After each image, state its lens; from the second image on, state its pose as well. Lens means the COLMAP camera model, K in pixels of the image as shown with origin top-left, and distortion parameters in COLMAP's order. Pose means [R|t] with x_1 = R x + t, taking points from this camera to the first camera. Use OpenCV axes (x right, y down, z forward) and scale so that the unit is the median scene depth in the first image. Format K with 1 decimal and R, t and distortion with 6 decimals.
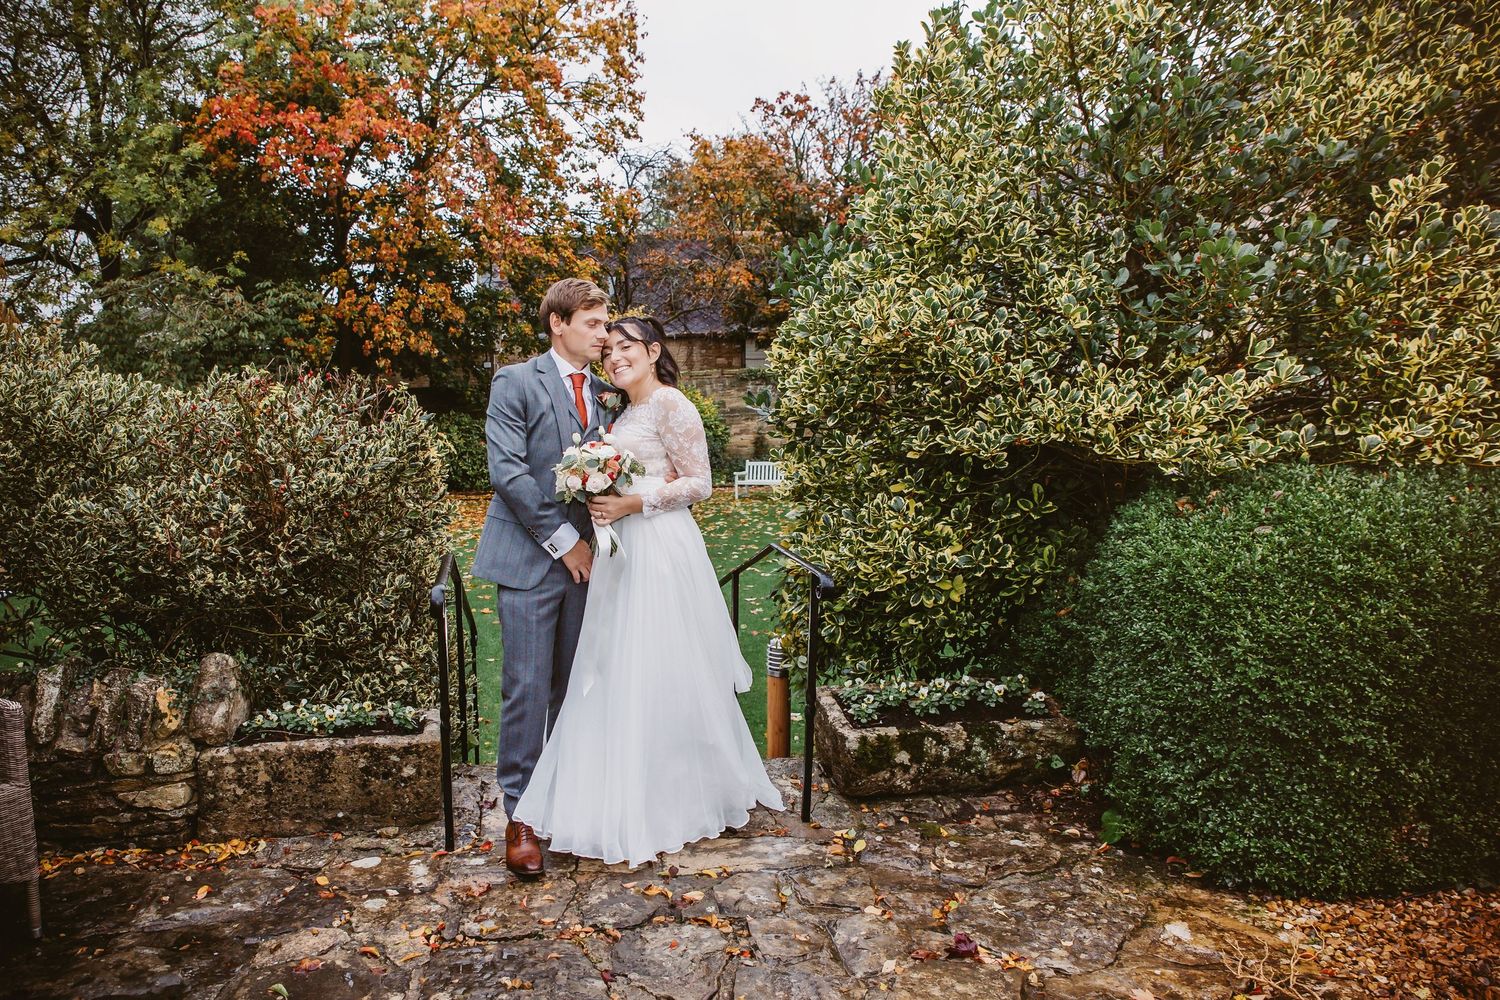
lens RADIAL K [[1298.7, 0, 600.2], [0, 1298.7, 567.7], [0, 0, 1]] dist [-0.004715, 0.004735]
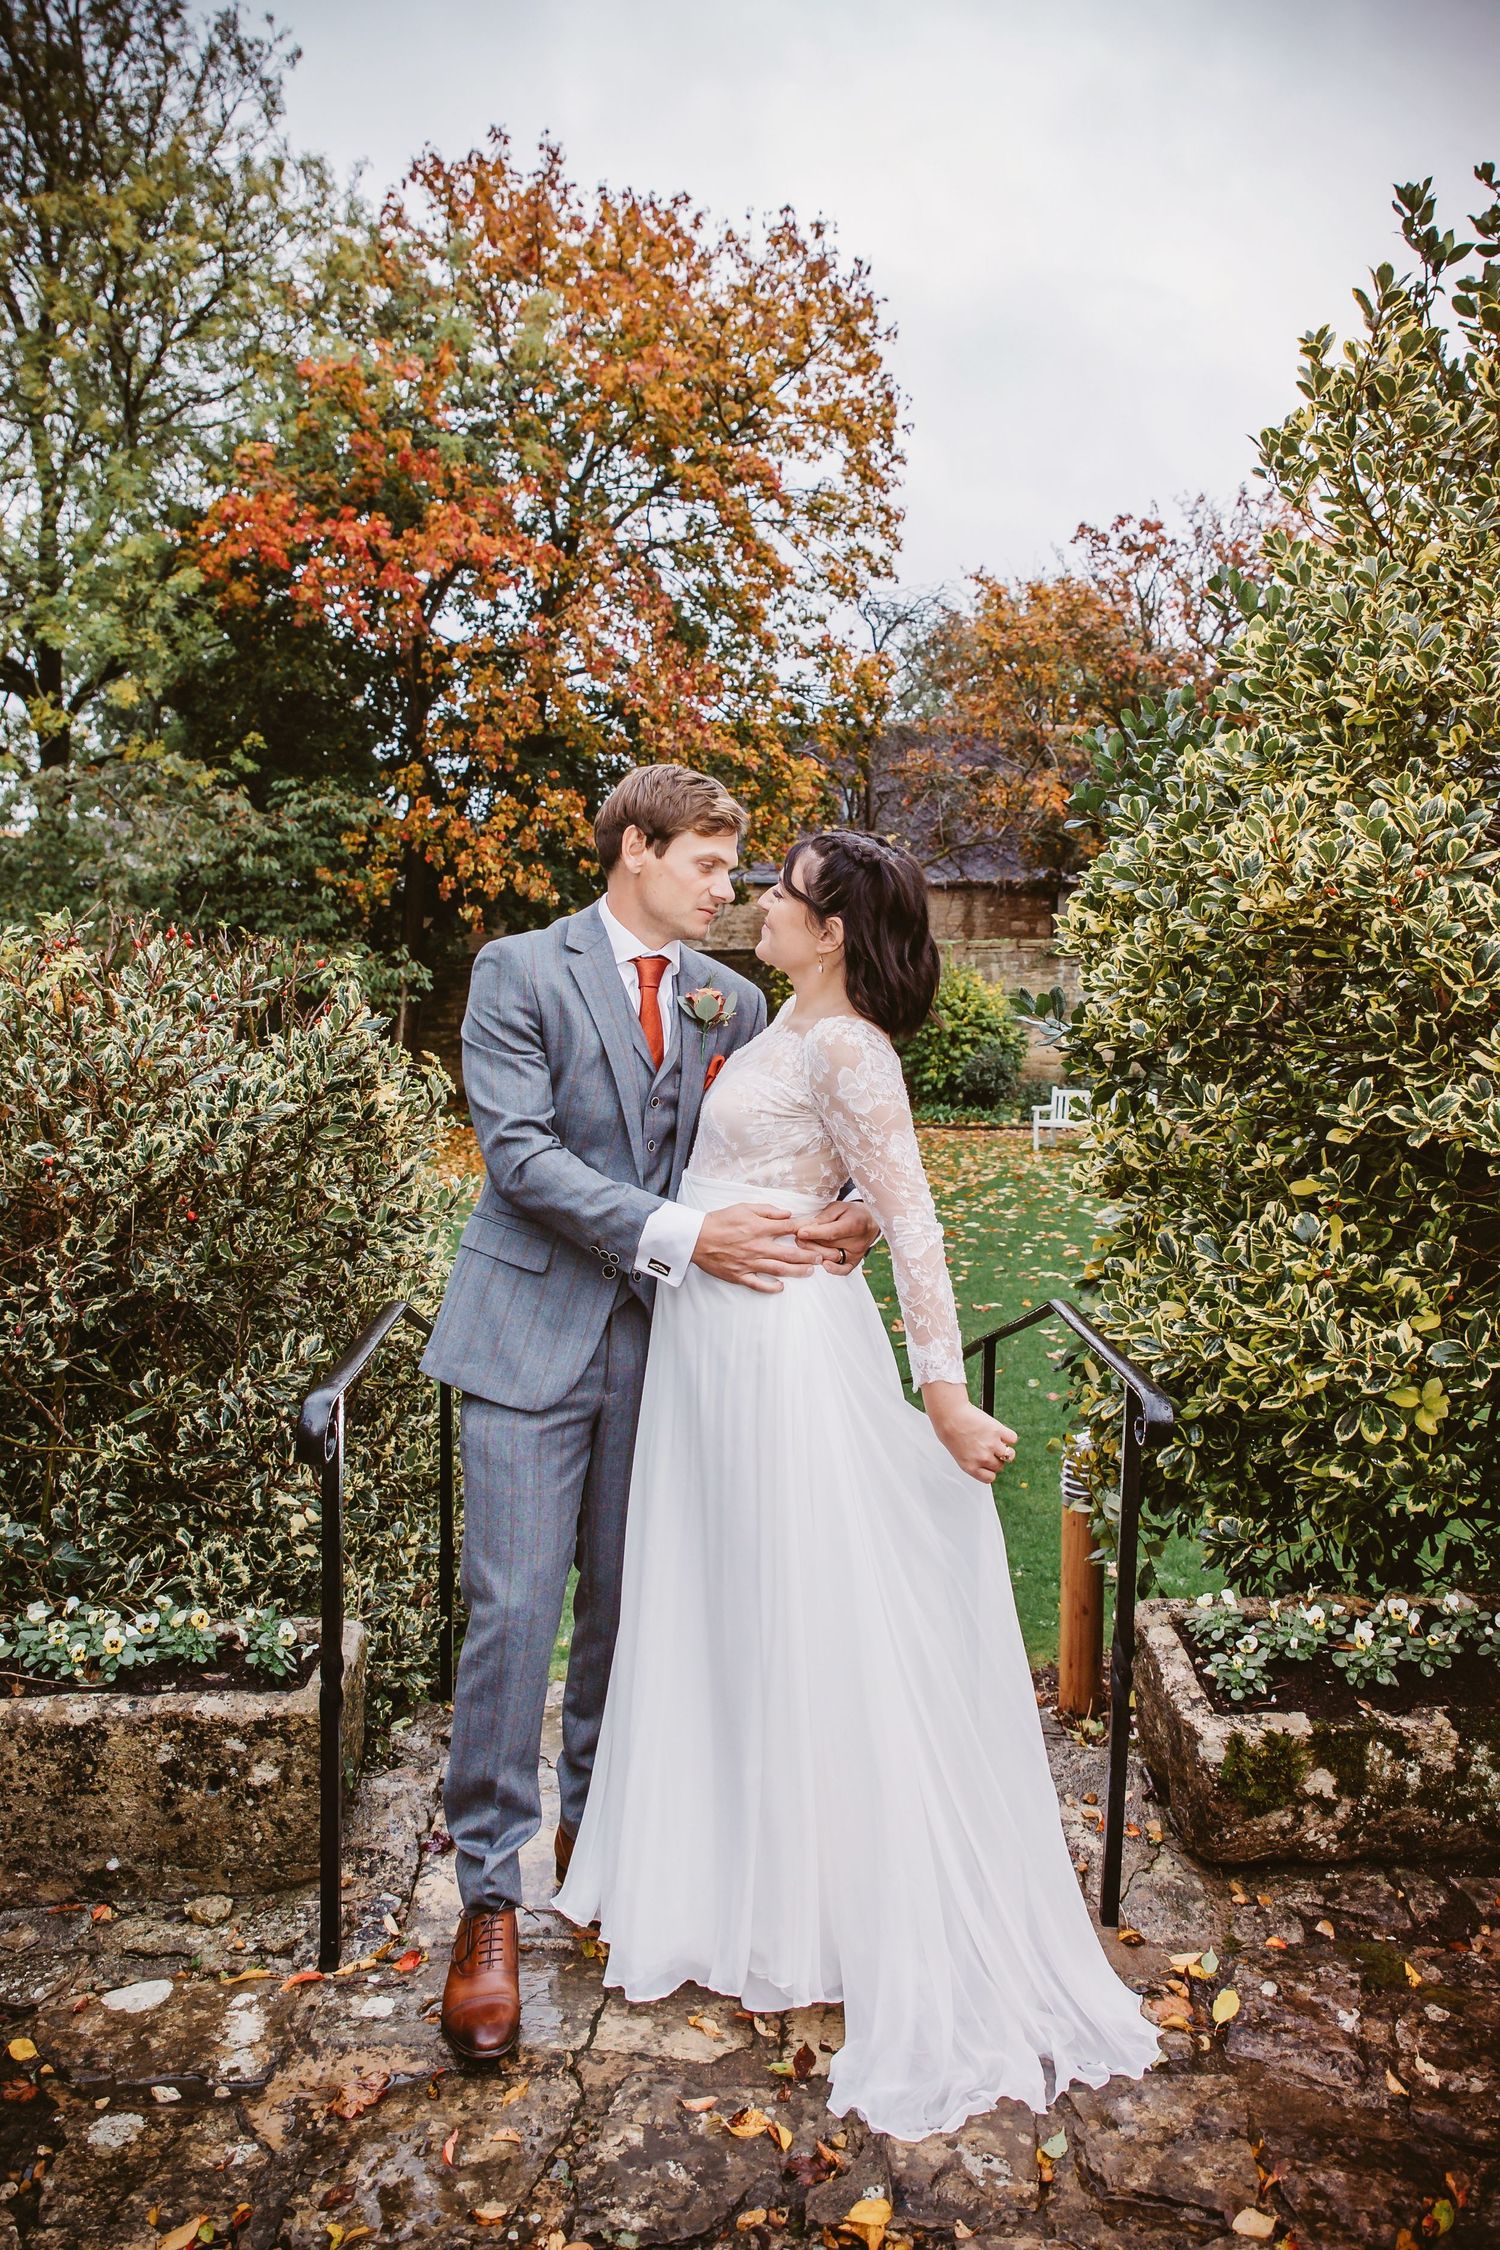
lens RADIAL K [[1969.7, 0, 790.5], [0, 1969.7, 970.0], [0, 0, 1]] dist [0.002691, -0.006885]
pose [[0.999080, 0.031093, -0.029537, 0.051243], [-0.034696, 0.990835, -0.130543, -0.042171], [0.025207, 0.131448, 0.991003, 0.239597]]
